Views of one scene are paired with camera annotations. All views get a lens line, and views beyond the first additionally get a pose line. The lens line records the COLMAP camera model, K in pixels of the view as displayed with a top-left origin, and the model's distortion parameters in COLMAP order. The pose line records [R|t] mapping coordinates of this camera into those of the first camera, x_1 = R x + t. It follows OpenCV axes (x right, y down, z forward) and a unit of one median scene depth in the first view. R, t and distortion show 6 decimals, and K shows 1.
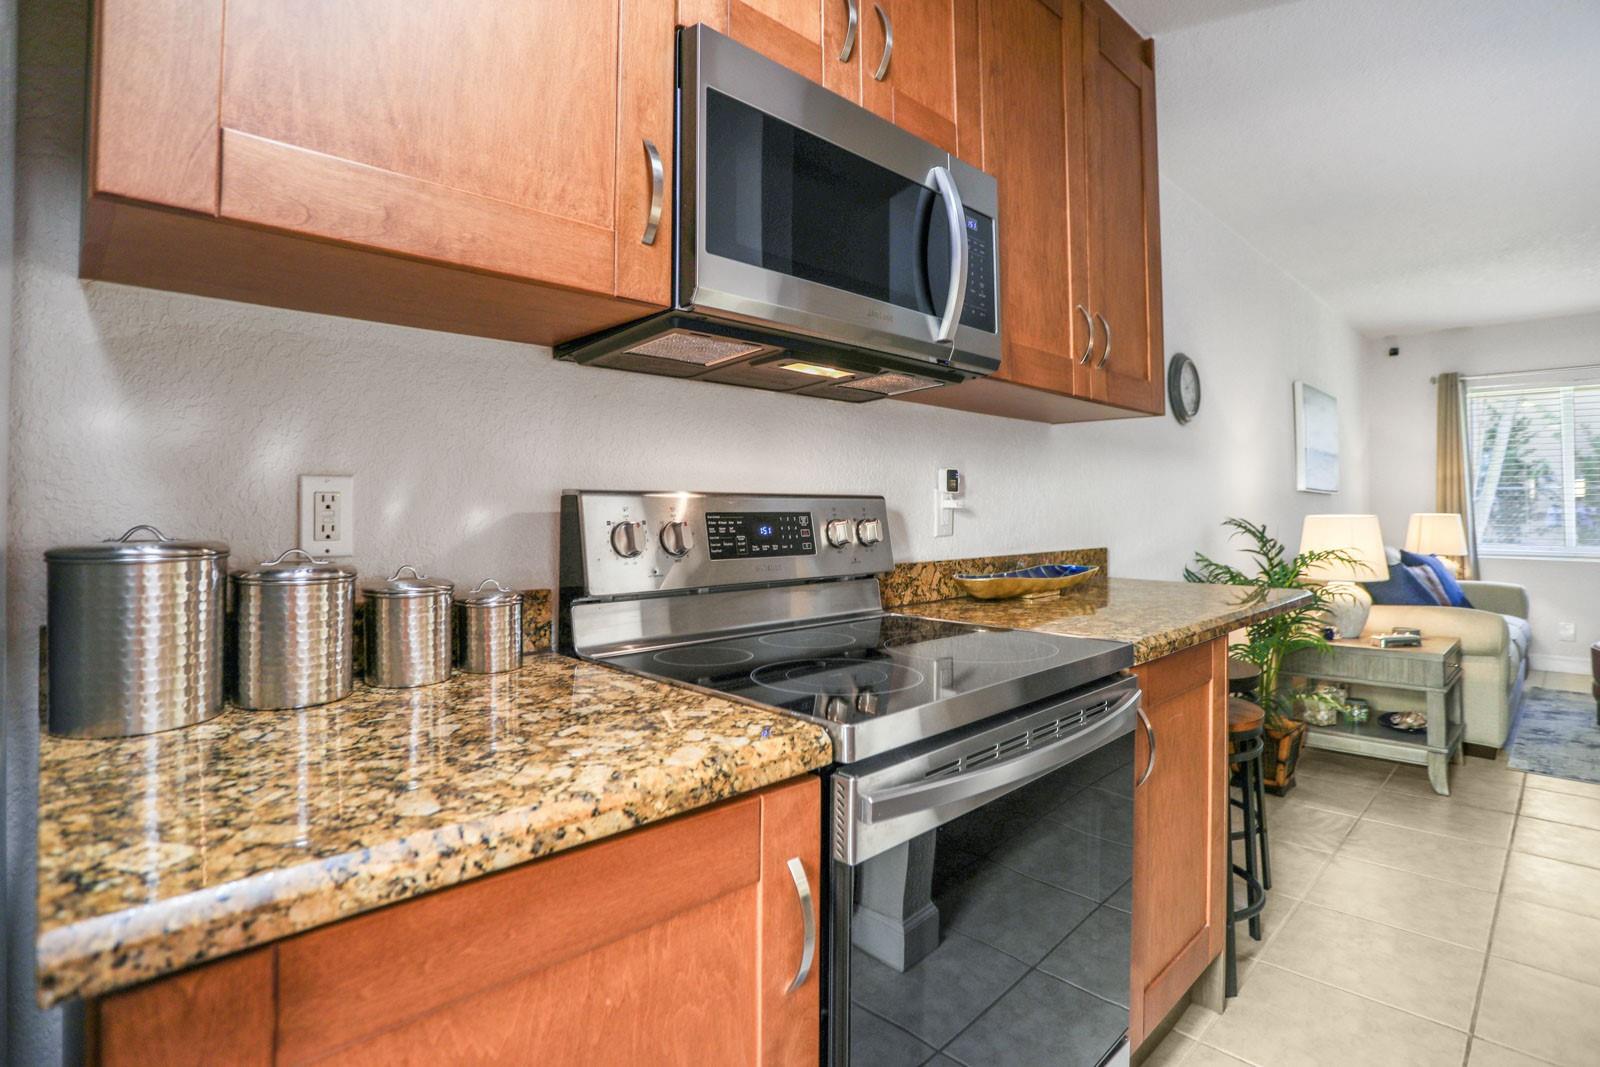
lens RADIAL K [[783.5, 0, 799.2], [0, 783.5, 492.2], [0, 0, 1]] dist [-0.059999, 0.021118]
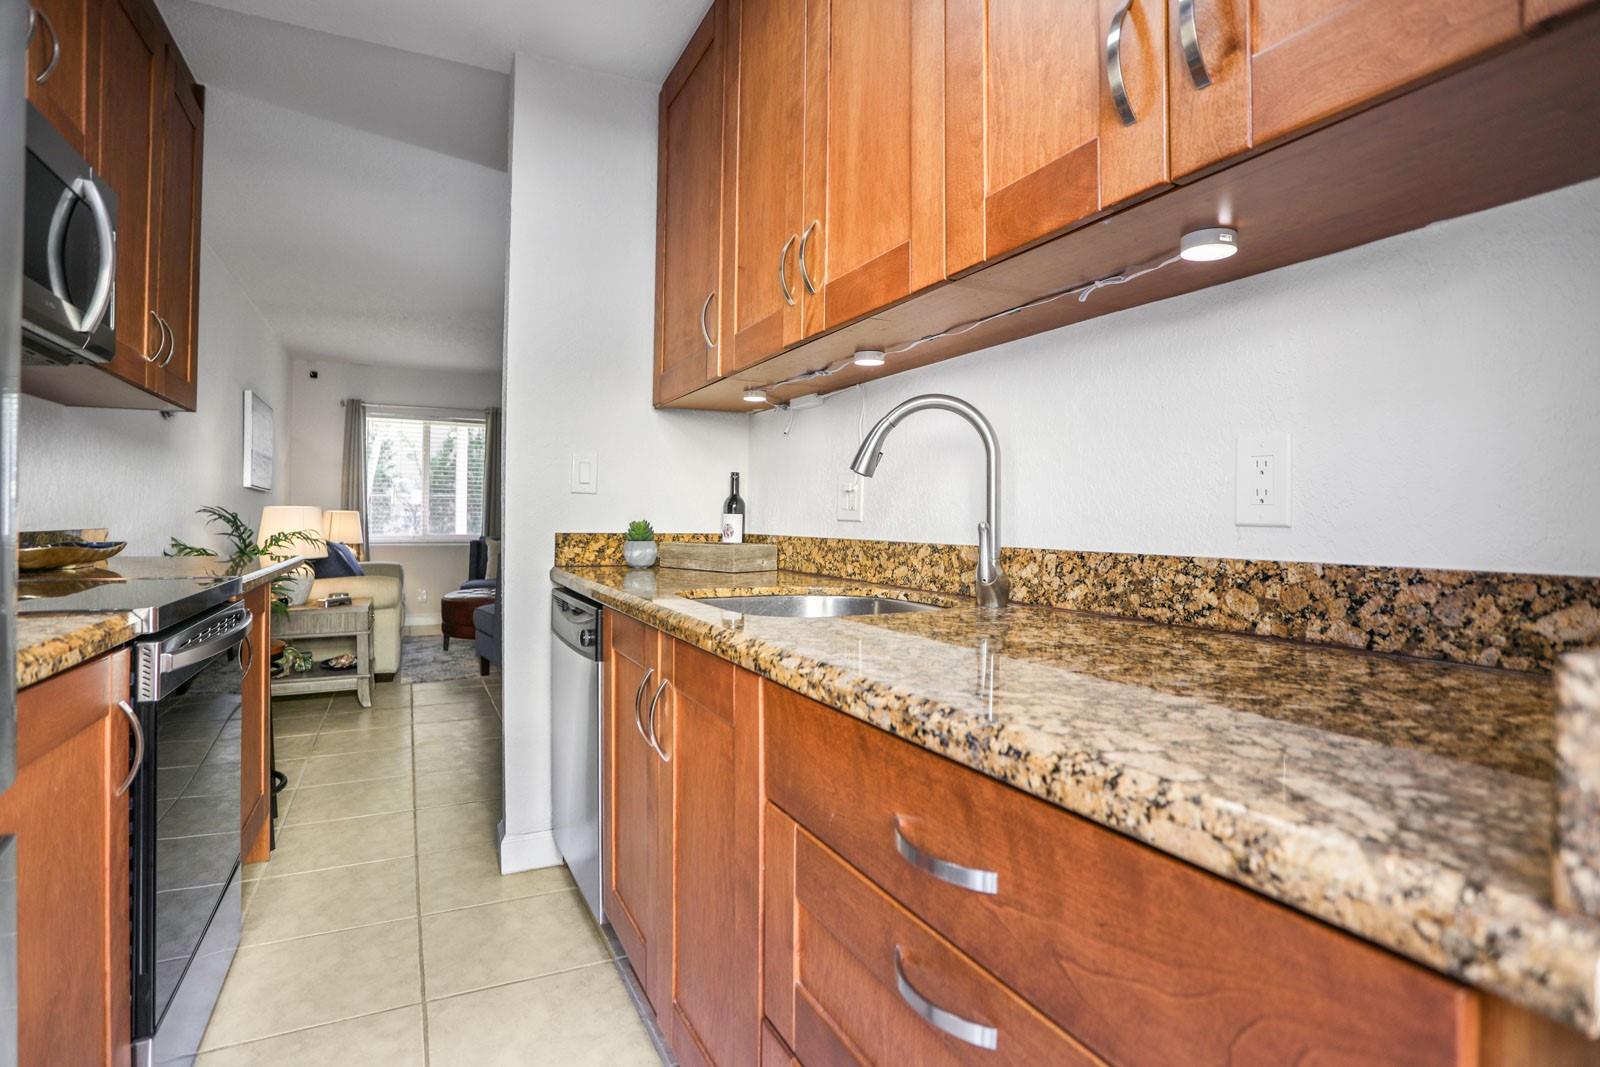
lens RADIAL K [[783.5, 0, 799.2], [0, 783.5, 492.2], [0, 0, 1]] dist [-0.059999, 0.021118]
pose [[0.297035, 0.031451, 0.954349, -0.241407], [-0.023433, 0.999396, -0.025643, 0.021975], [-0.954579, -0.014747, 0.297592, -0.151723]]
